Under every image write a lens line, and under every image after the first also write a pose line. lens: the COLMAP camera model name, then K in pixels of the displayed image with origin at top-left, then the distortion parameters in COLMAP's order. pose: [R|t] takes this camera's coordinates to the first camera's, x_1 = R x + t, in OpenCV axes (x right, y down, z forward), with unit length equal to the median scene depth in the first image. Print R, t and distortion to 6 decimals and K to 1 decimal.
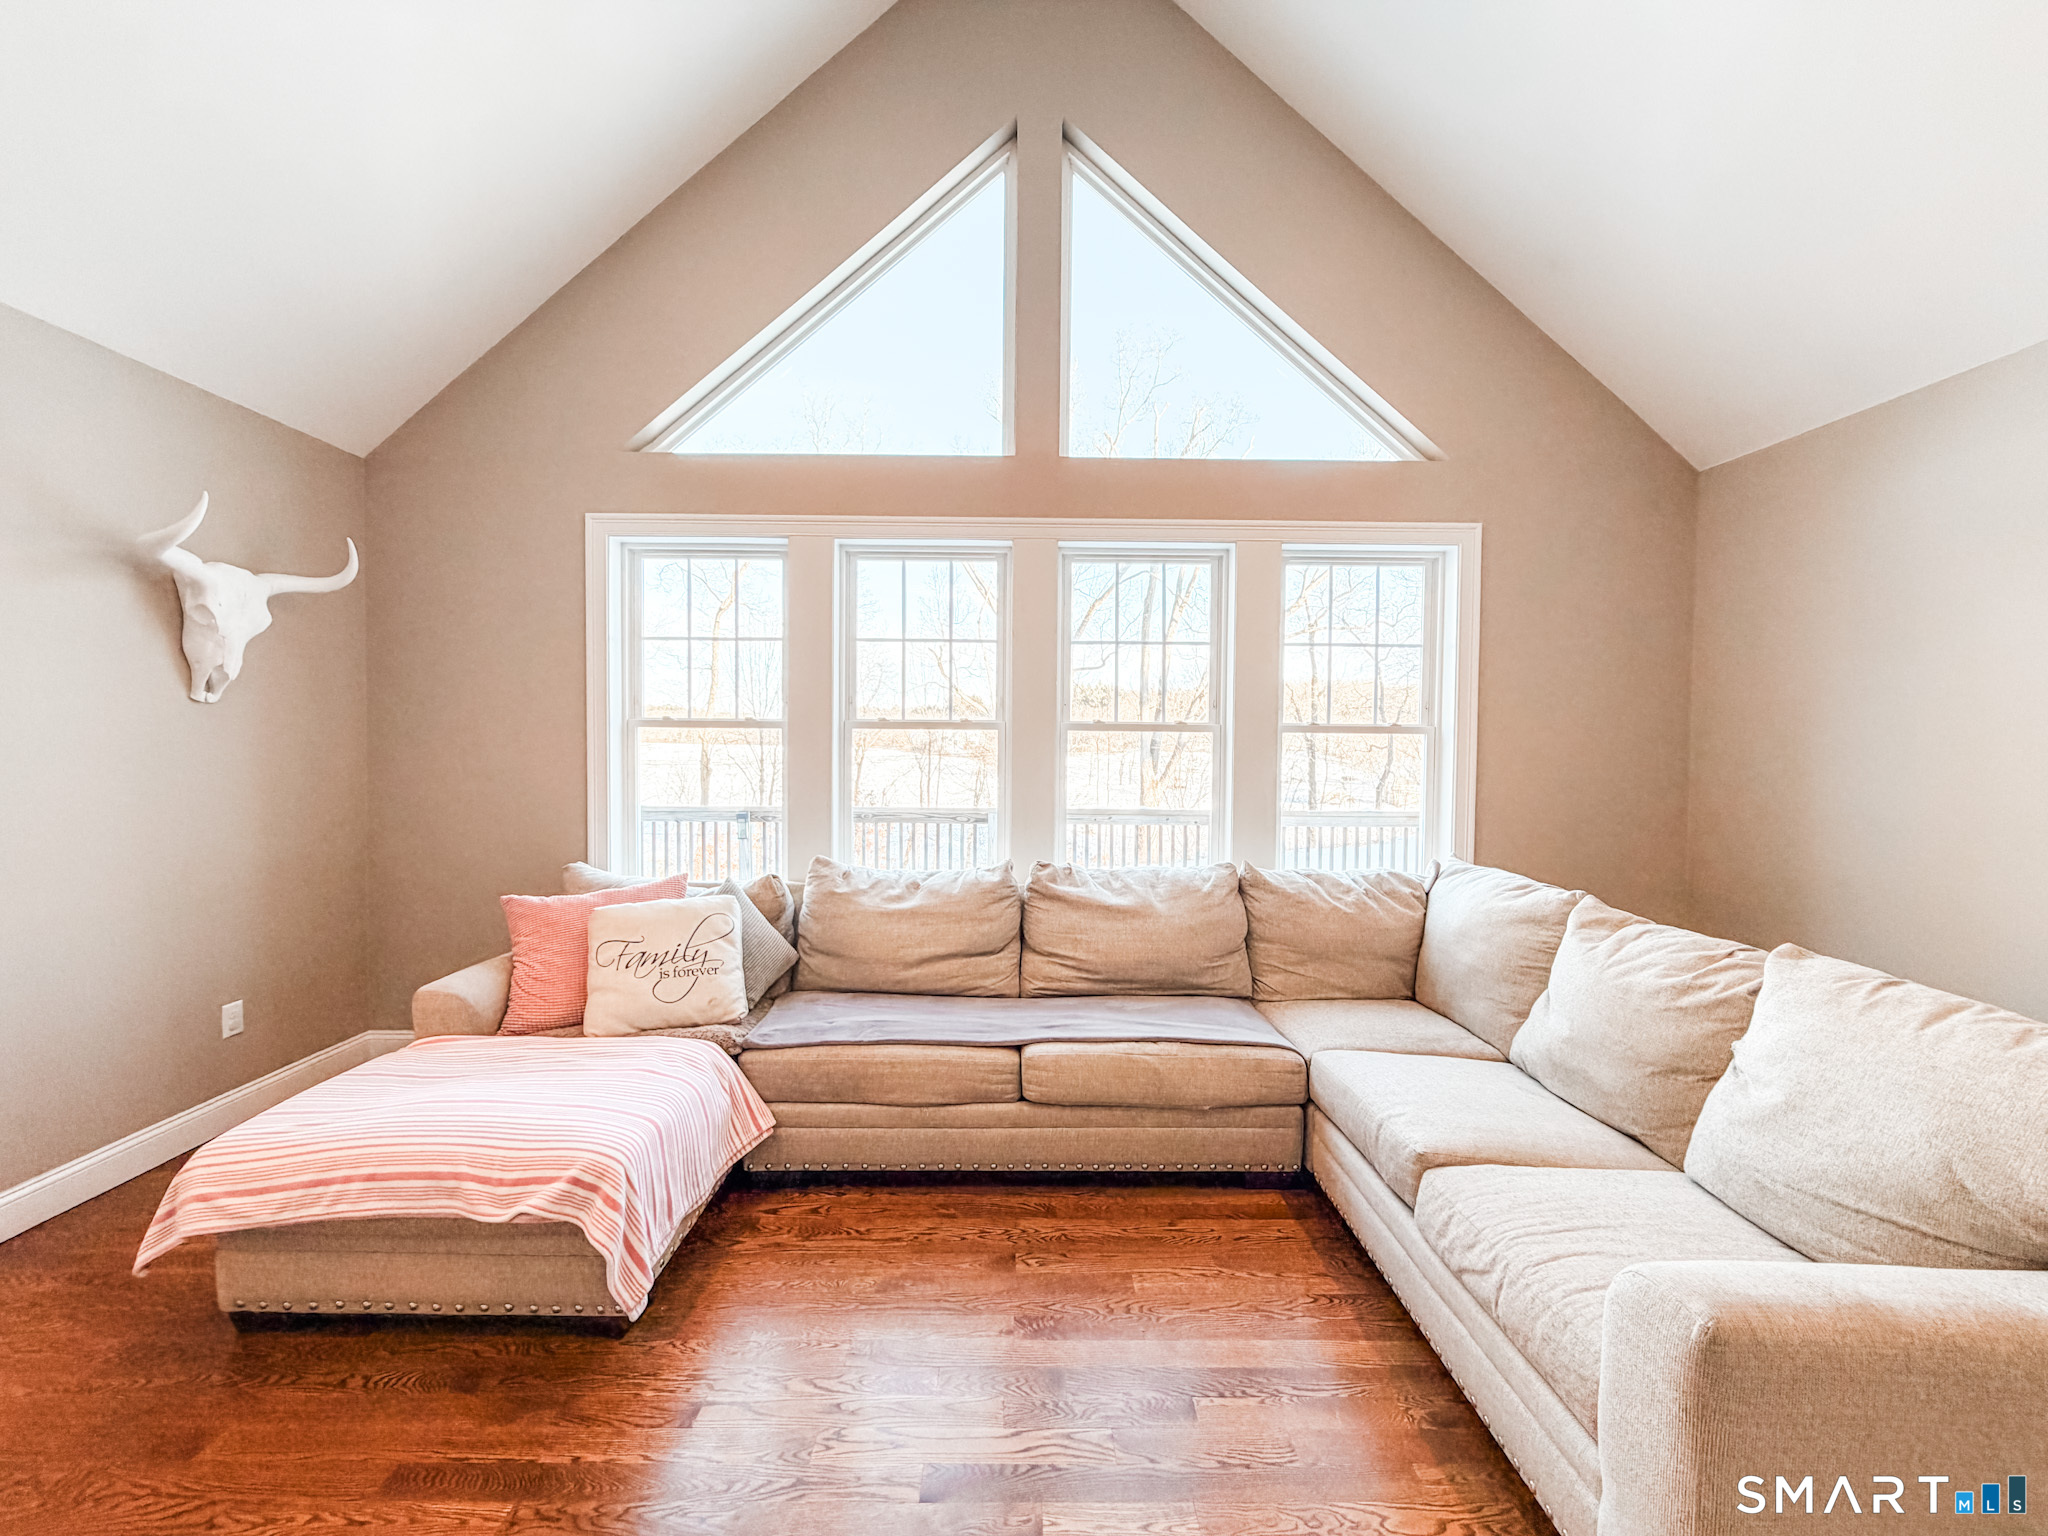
lens RADIAL K [[818.7, 0, 1023.5], [0, 818.7, 770.3], [0, 0, 1]] dist [0.001369, 0.000172]
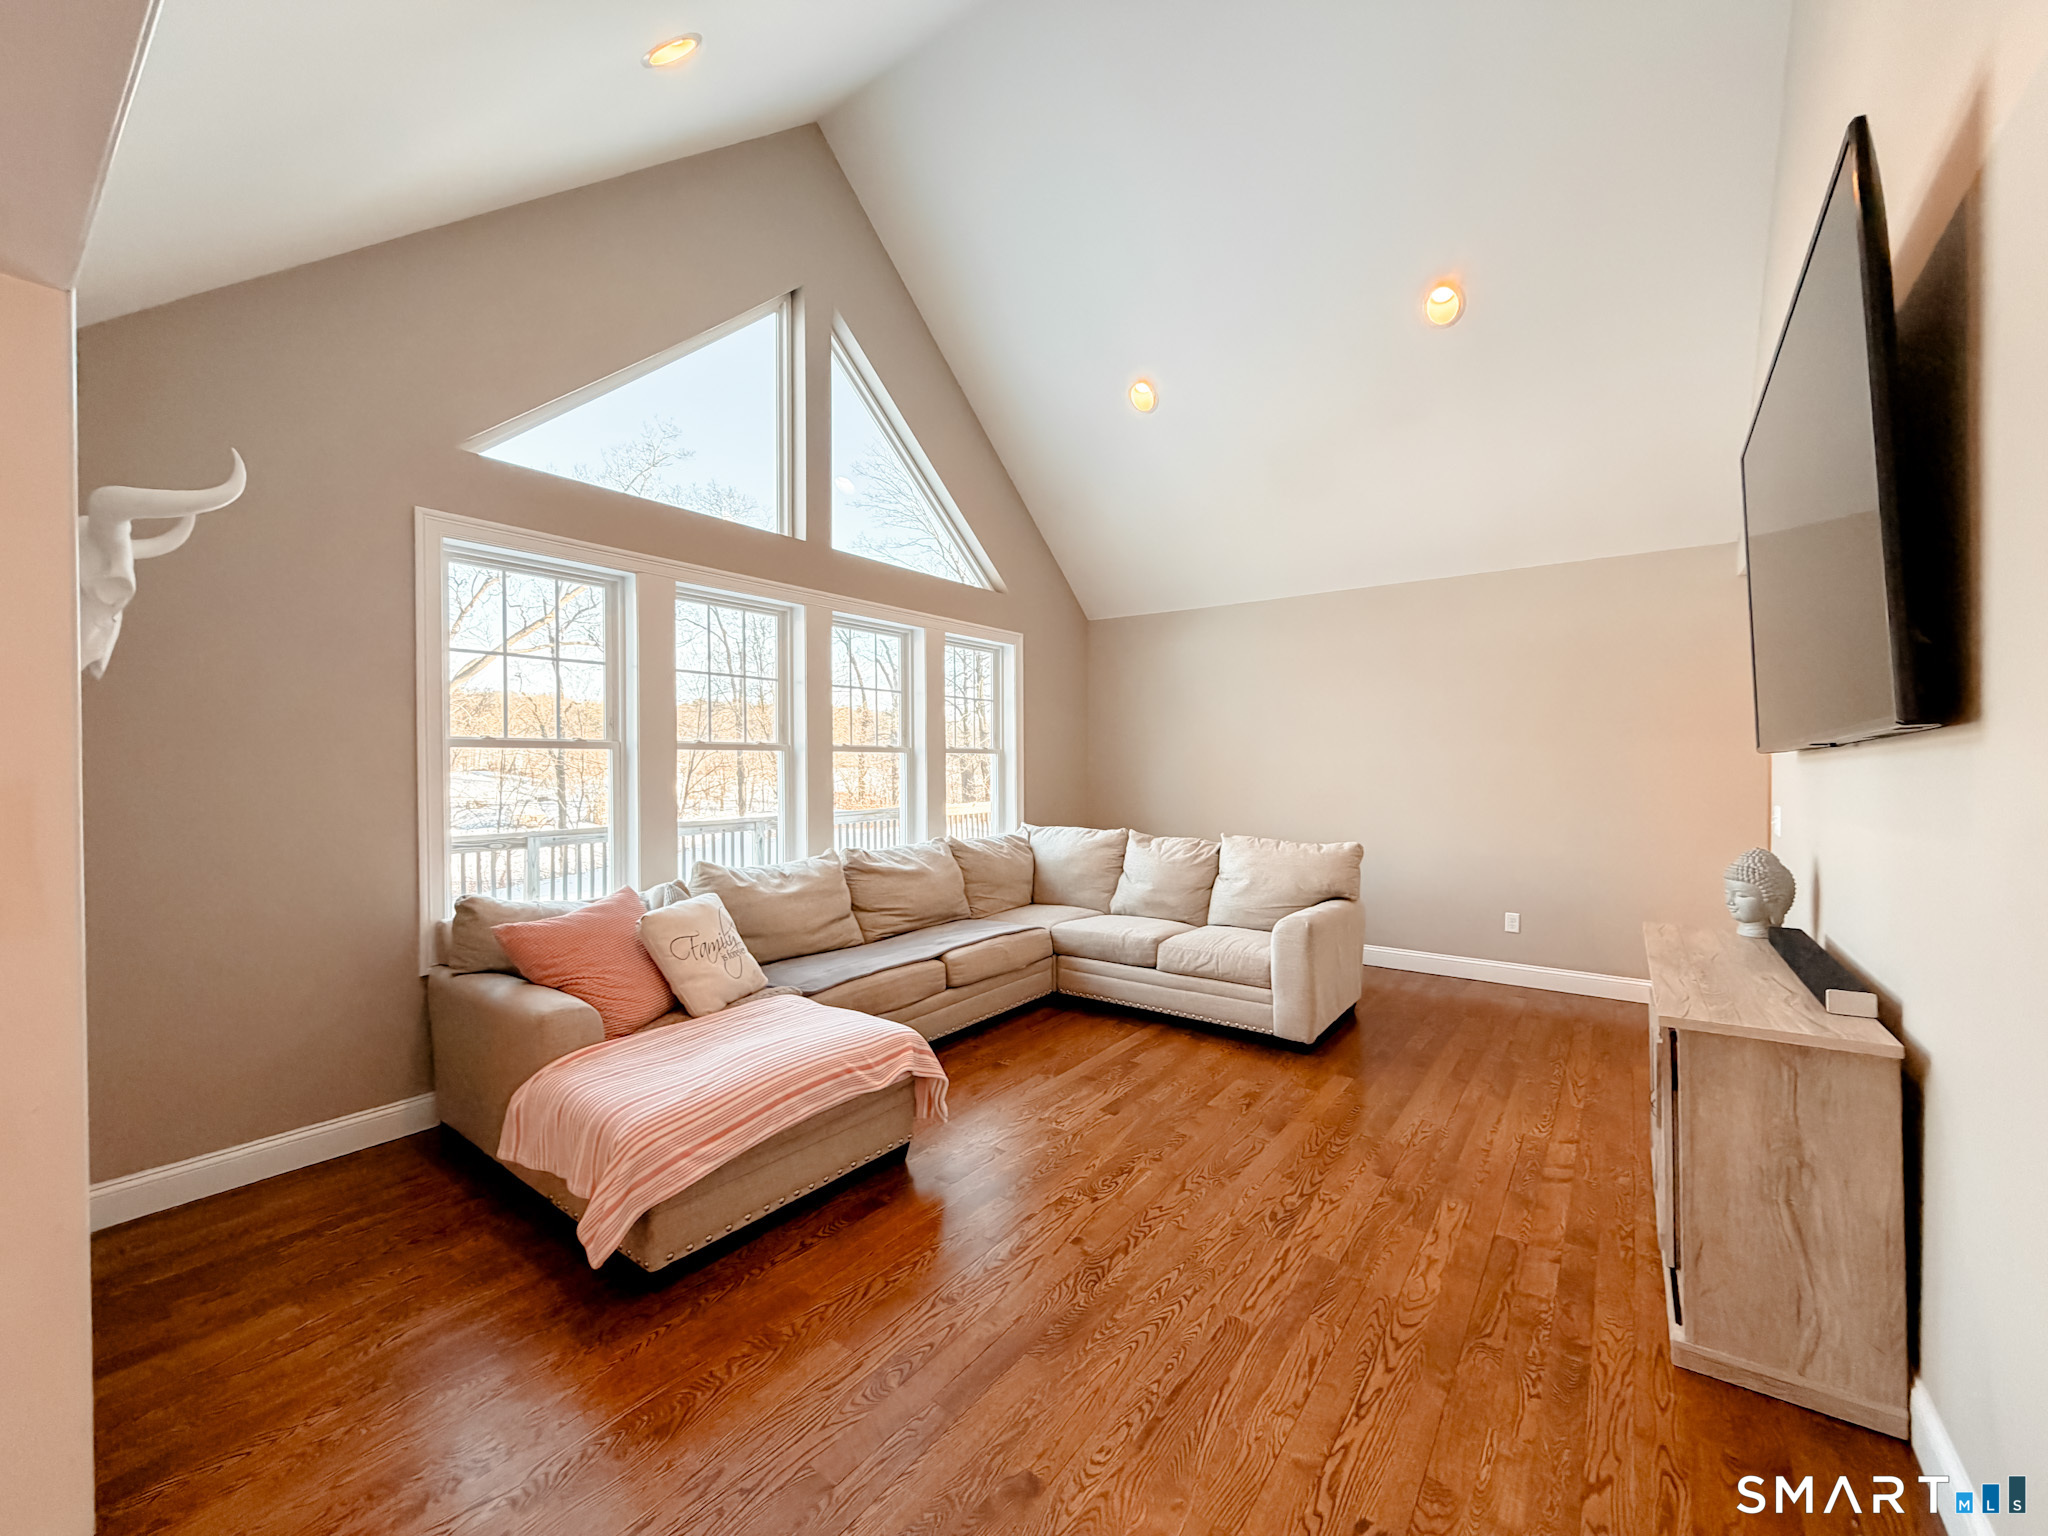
lens RADIAL K [[818.7, 0, 1023.5], [0, 818.7, 770.3], [0, 0, 1]] dist [0.001369, 0.000172]
pose [[0.604613, -0.017825, 0.796320, -0.958294], [0.034601, 0.999394, -0.003901, -0.002317], [-0.795767, 0.029912, 0.604863, -0.061565]]
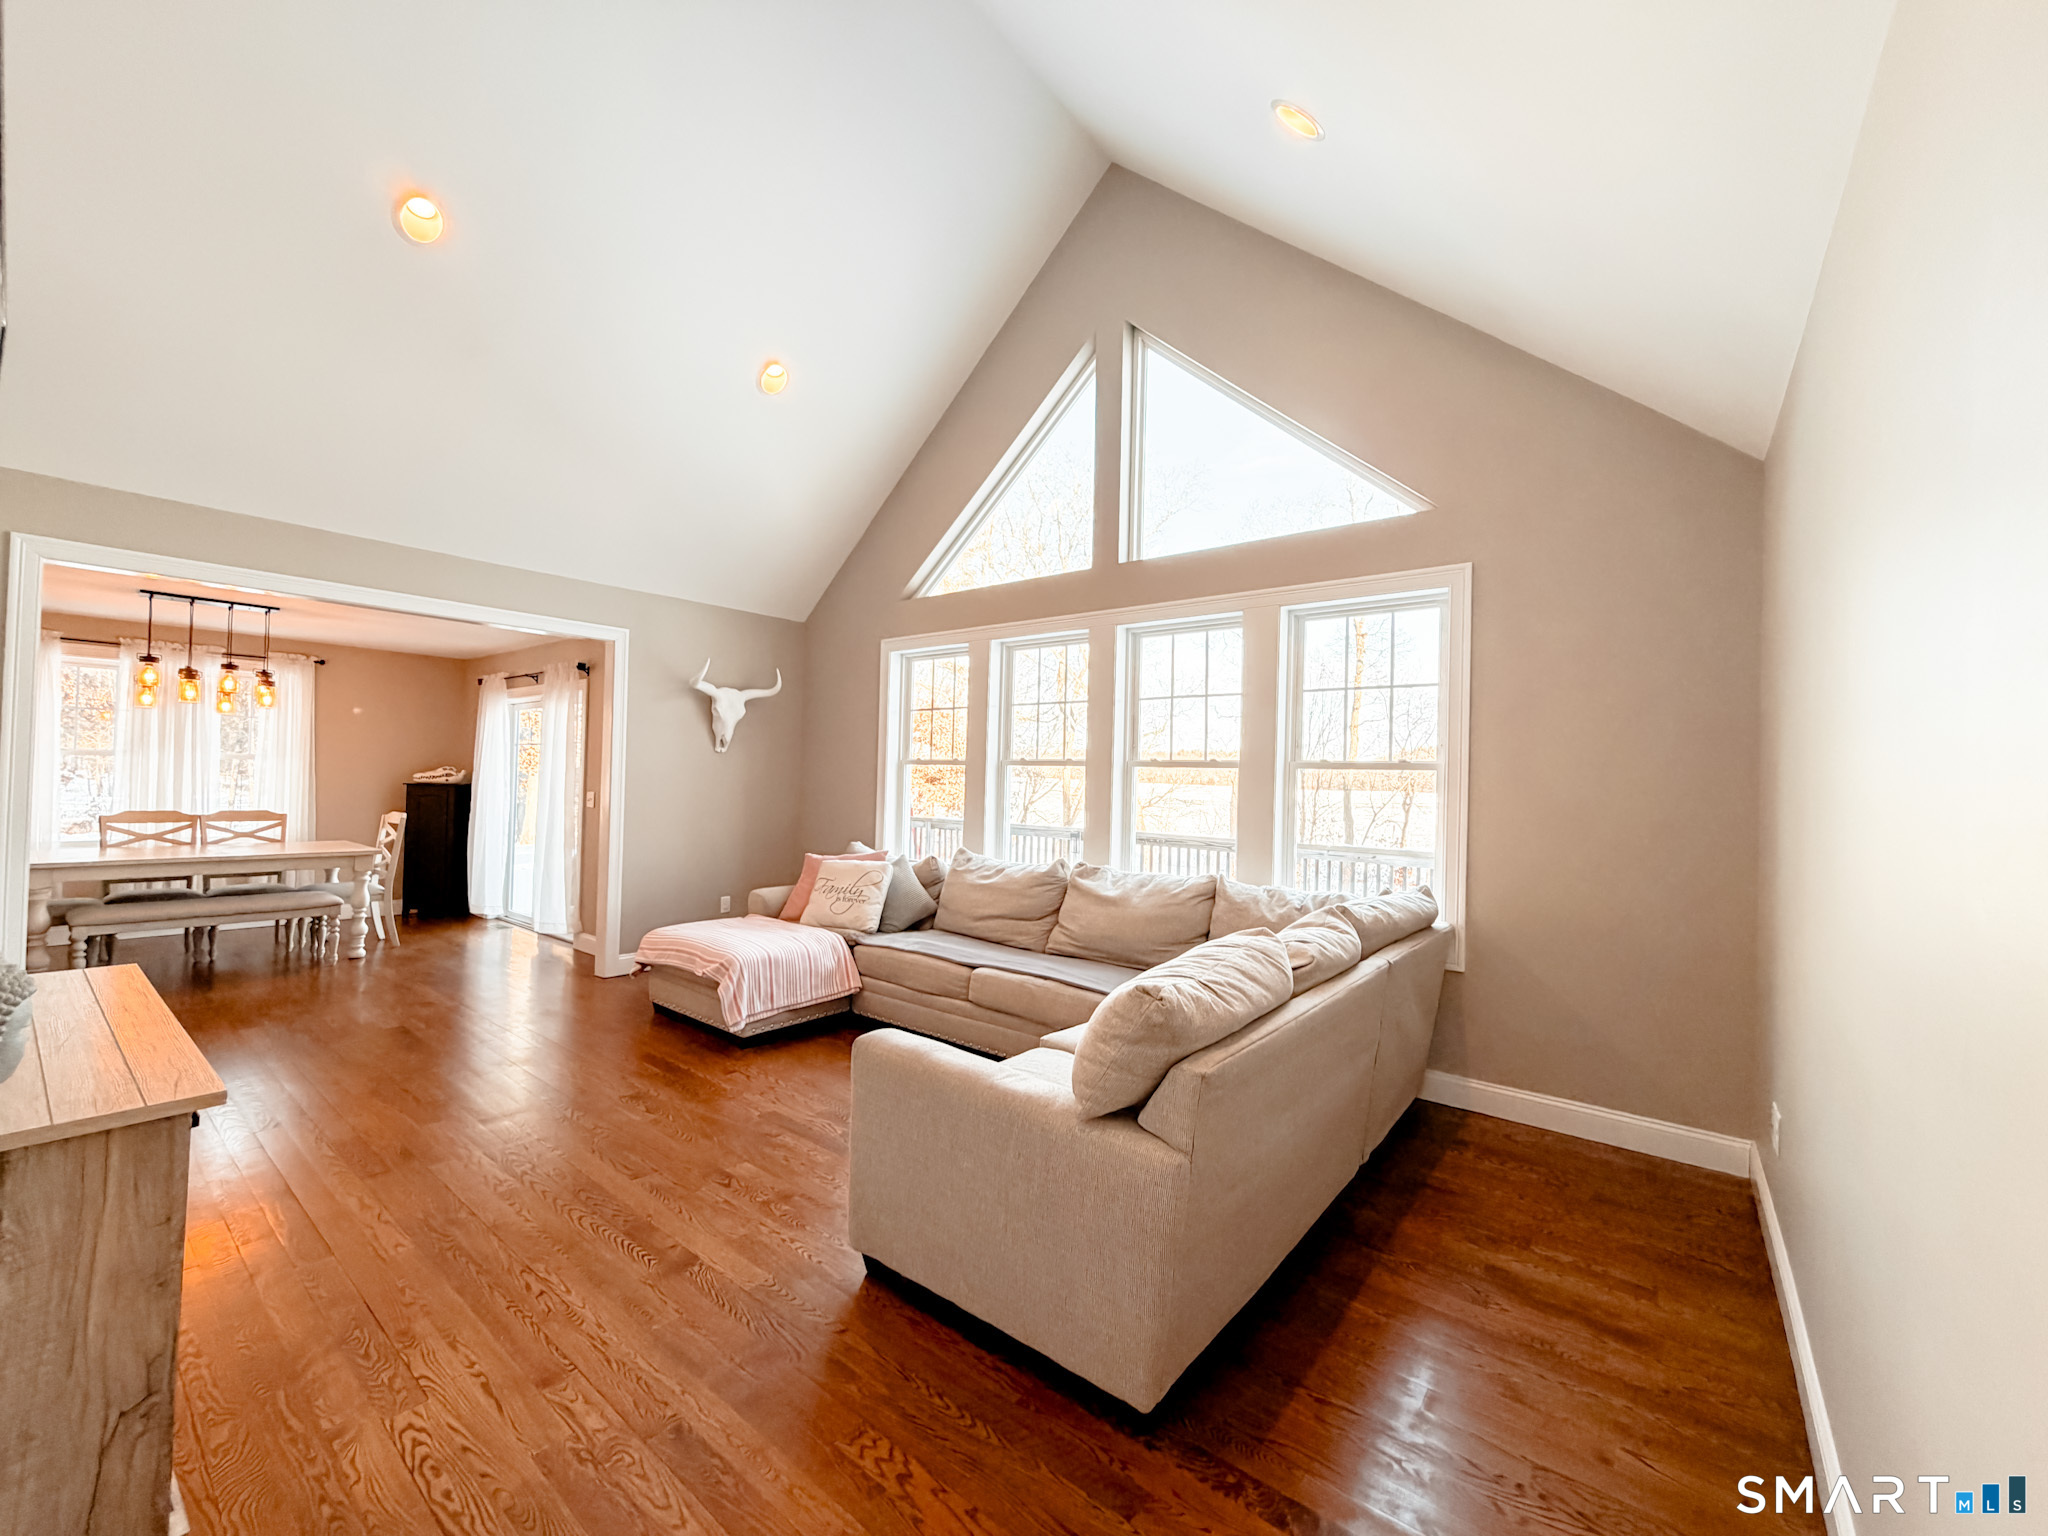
lens RADIAL K [[818.7, 0, 1023.5], [0, 818.7, 770.3], [0, 0, 1]] dist [0.001369, 0.000172]
pose [[0.773853, 0.002666, -0.633359, 0.882771], [-0.036876, 0.998484, -0.040853, 0.019825], [0.632290, 0.054970, 0.772779, -0.137501]]
